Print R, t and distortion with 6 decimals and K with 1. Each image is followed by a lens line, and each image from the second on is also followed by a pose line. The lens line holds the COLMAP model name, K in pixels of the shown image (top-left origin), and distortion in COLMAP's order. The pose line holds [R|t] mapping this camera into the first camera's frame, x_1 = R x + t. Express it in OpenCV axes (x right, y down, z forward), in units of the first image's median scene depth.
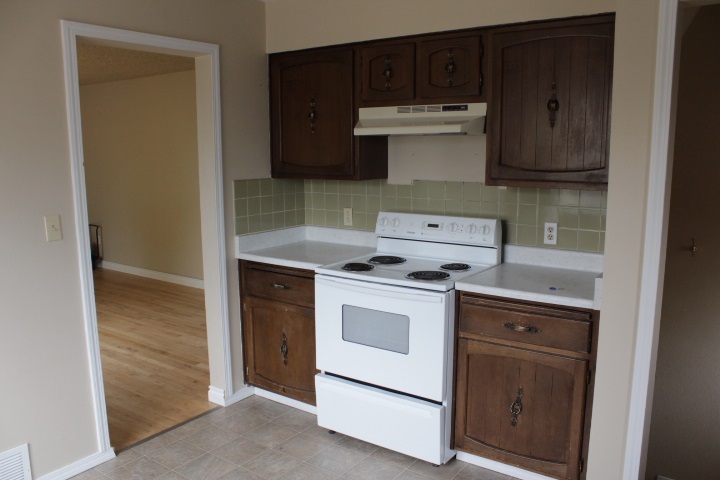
lens RADIAL K [[590.7, 0, 357.4], [0, 590.7, 247.7], [0, 0, 1]] dist [-0.190947, 0.170272]
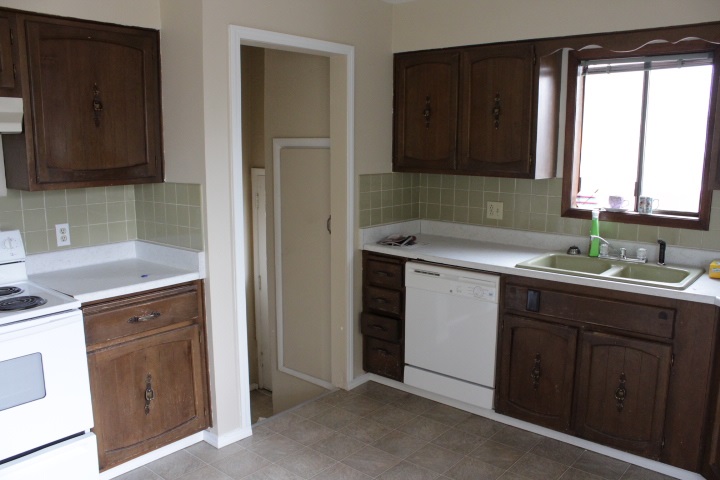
lens RADIAL K [[590.7, 0, 357.4], [0, 590.7, 247.7], [0, 0, 1]] dist [-0.190947, 0.170272]
pose [[0.086805, -0.170038, 0.981607, -0.665125], [0.164350, 0.974270, 0.154233, -0.080785], [-0.982575, 0.147939, 0.112517, 0.465966]]
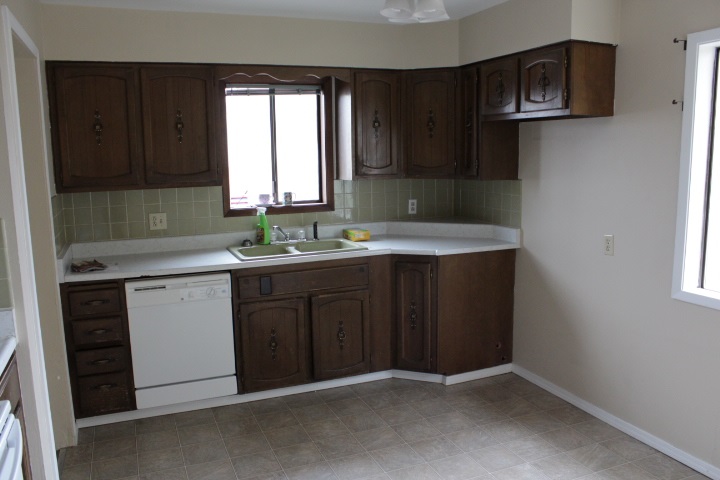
lens RADIAL K [[590.7, 0, 357.4], [0, 590.7, 247.7], [0, 0, 1]] dist [-0.190947, 0.170272]
pose [[-0.848943, -0.064437, 0.524541, -0.566862], [0.110478, 0.948971, 0.295380, -0.134752], [-0.516807, 0.308711, -0.798504, 0.780322]]
